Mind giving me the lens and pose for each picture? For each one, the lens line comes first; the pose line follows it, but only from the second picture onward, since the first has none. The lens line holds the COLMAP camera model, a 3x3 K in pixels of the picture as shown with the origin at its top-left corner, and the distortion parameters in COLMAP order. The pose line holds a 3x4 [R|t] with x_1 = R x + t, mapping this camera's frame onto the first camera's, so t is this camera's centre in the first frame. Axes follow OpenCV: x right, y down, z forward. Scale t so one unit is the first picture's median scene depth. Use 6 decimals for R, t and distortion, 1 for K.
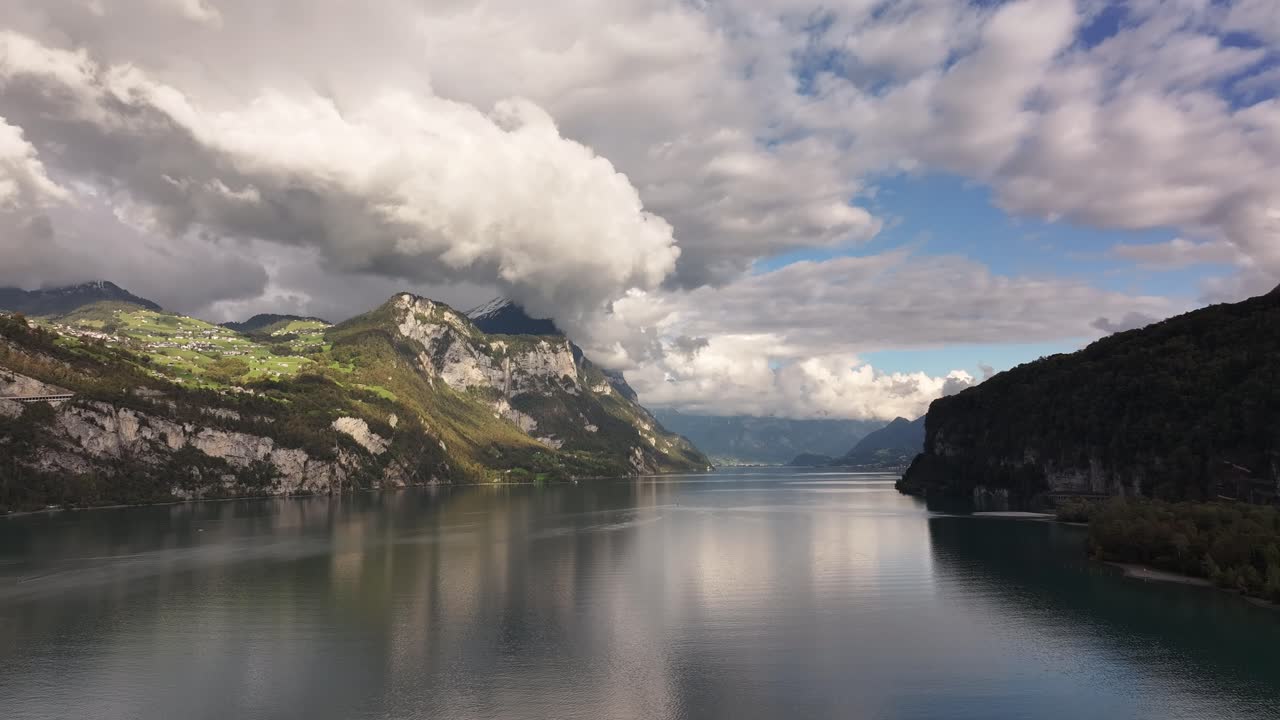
lens RADIAL K [[892.6, 0, 643.0], [0, 892.6, 354.5], [0, 0, 1]] dist [-0.008861, 0.027384]
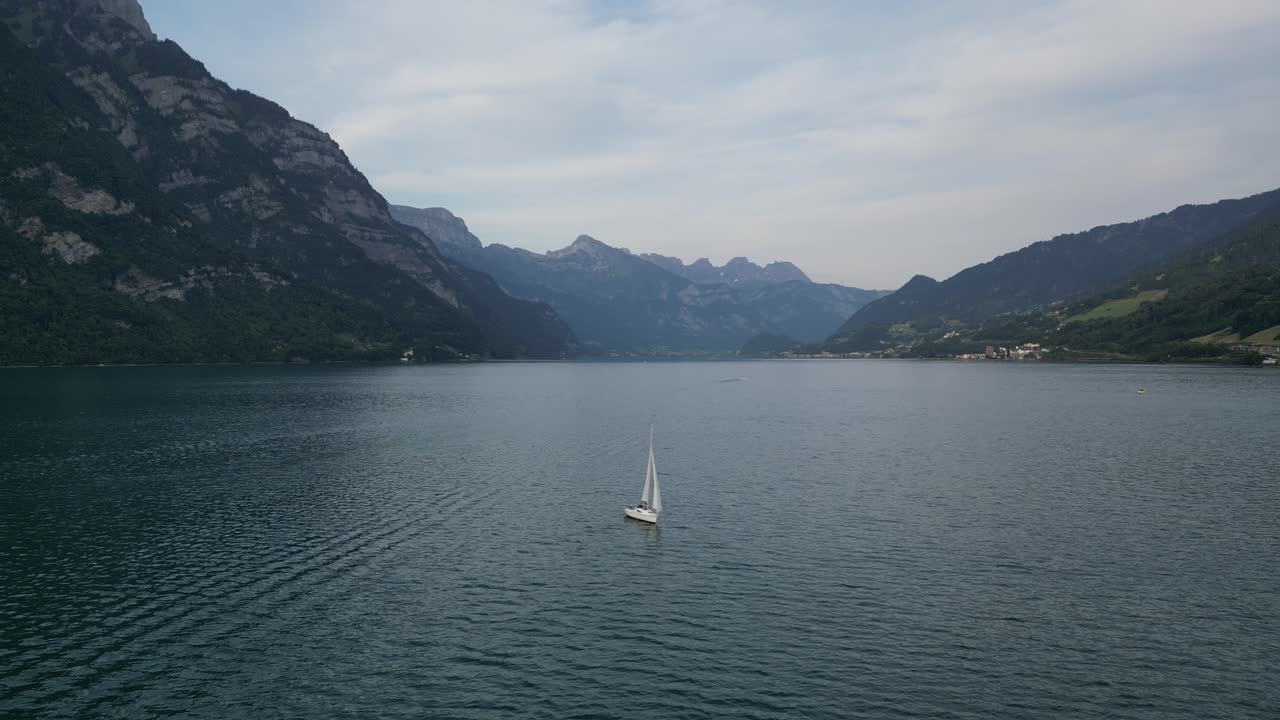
lens RADIAL K [[939.1, 0, 632.1], [0, 939.1, 393.2], [0, 0, 1]] dist [0.092720, -0.096943]
pose [[0.999780, 0.001784, 0.020914, 0.578356], [-0.005150, 0.986771, 0.162038, 0.327790], [-0.020349, -0.162110, 0.986563, 2.575295]]
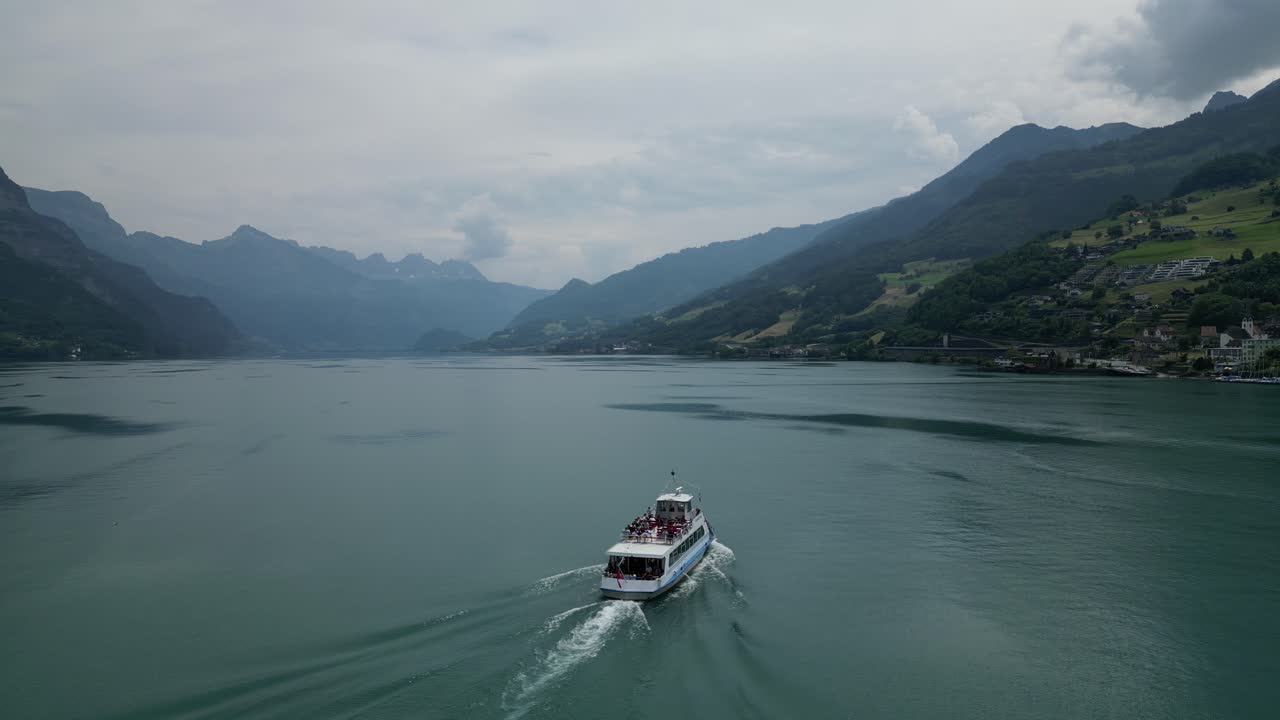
lens RADIAL K [[939.1, 0, 632.1], [0, 939.1, 393.2], [0, 0, 1]] dist [0.092720, -0.096943]
pose [[0.937977, -0.018057, 0.346226, 0.575927], [-0.039939, 0.986367, 0.159643, 0.287667], [-0.344388, -0.163569, 0.924468, 2.256123]]
